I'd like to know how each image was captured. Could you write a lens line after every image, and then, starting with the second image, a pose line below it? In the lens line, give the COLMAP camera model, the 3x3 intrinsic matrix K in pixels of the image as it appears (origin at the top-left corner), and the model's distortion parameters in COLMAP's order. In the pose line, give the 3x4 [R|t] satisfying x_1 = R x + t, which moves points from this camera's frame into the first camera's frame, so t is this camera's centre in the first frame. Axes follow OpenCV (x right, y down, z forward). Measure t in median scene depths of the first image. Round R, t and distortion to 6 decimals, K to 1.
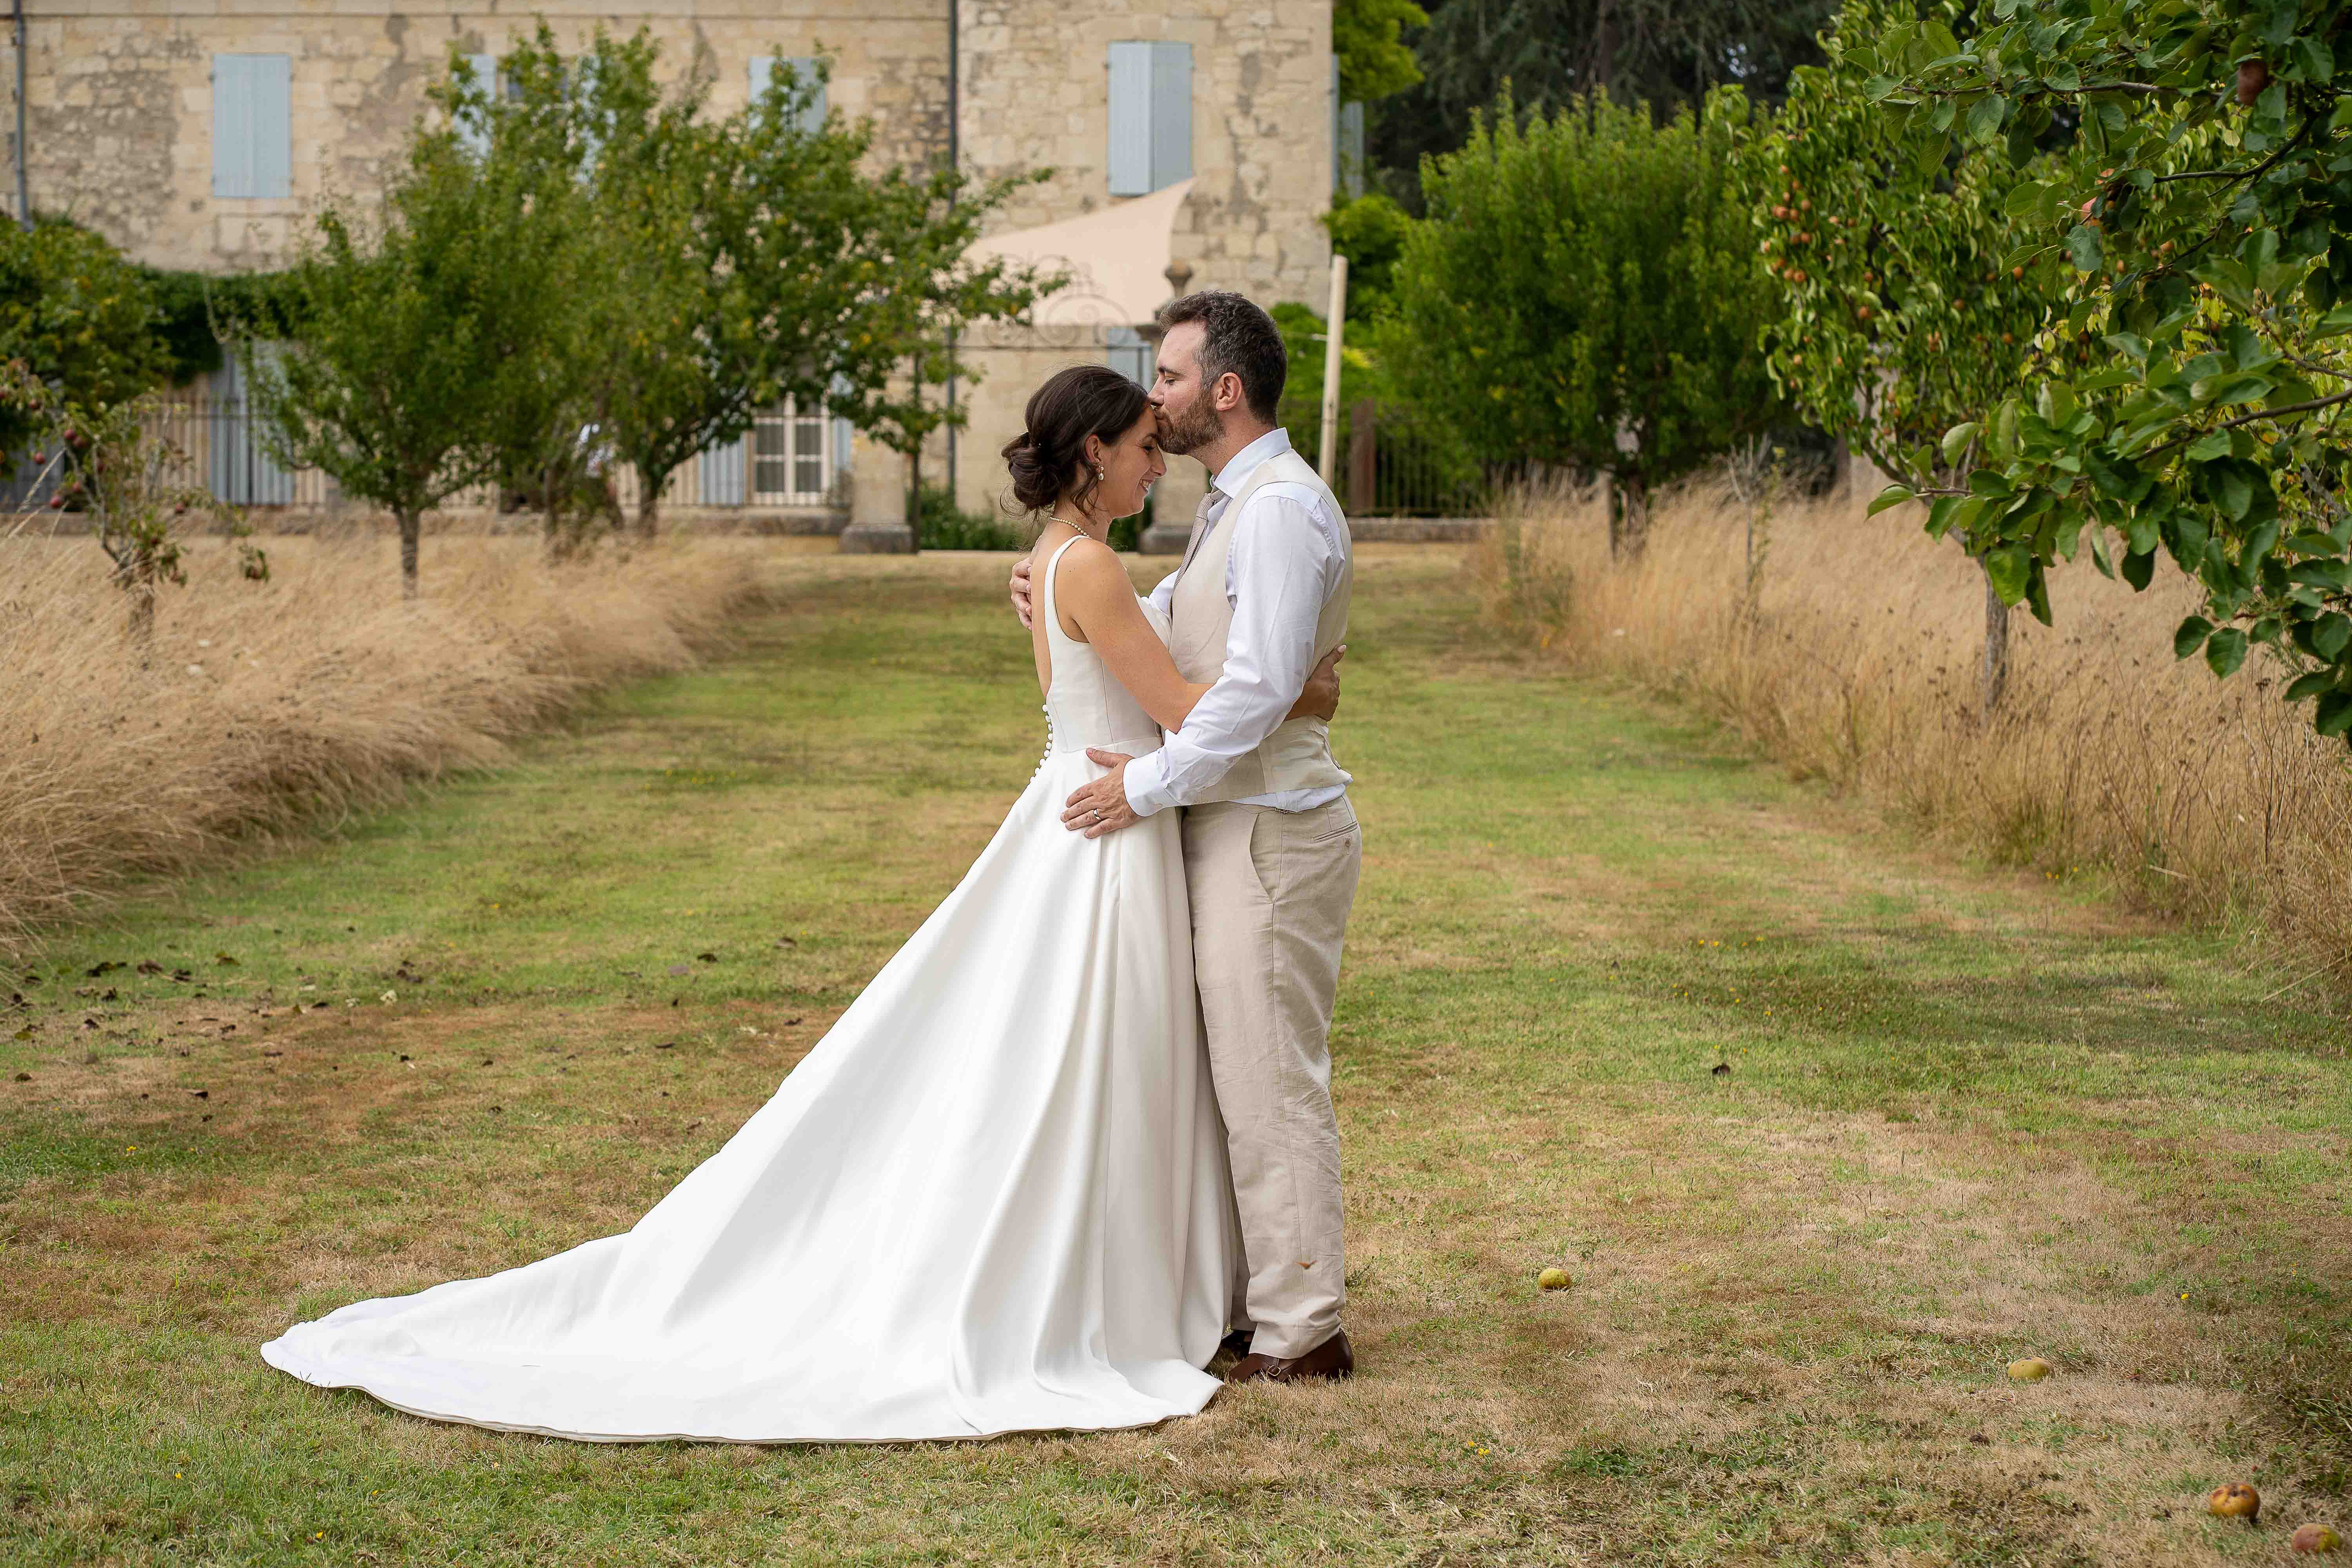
lens RADIAL K [[6098.1, 0, 1168.1], [0, 6098.1, 802.3], [0, 0, 1]] dist [-0.001028, 0.000000]
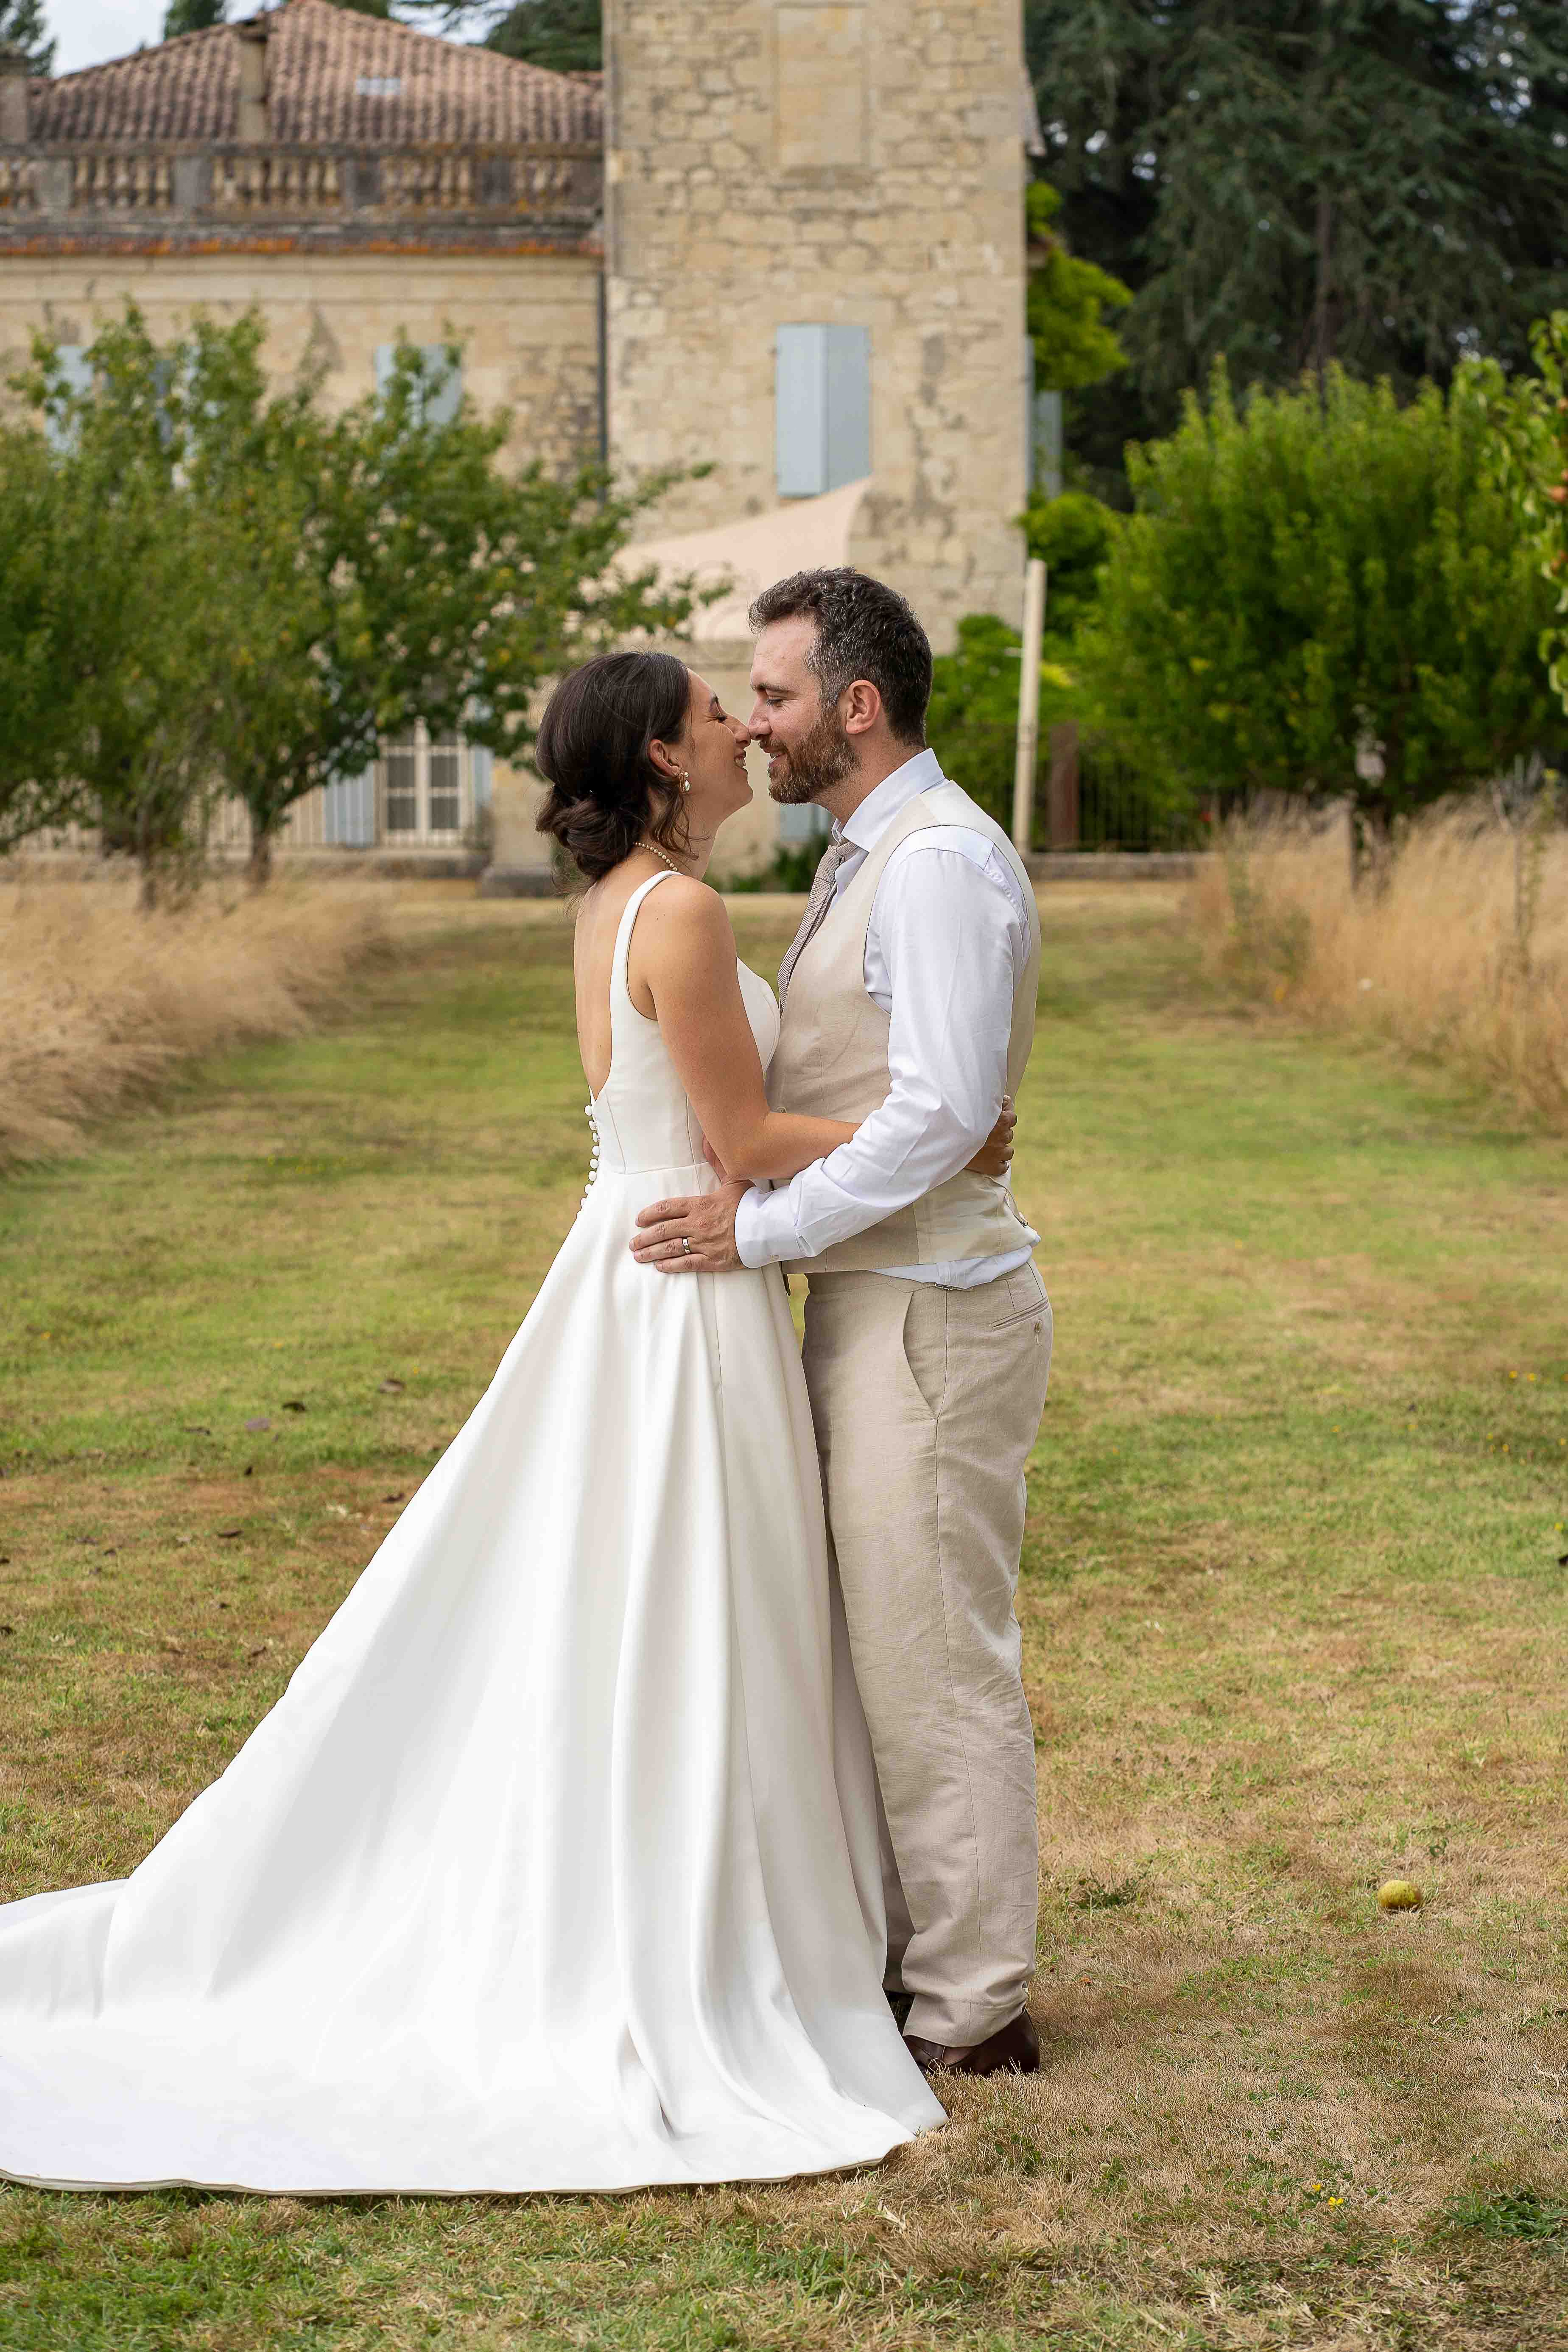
lens RADIAL K [[6098.3, 0, 788.9], [0, 6098.3, 1153.8], [0, 0, 1]] dist [-0.001028, 0.000000]
pose [[0.999933, -0.008233, -0.008119, -0.001914], [0.008259, 0.999961, 0.003099, -0.007319], [0.008093, -0.003166, 0.999962, 0.133552]]
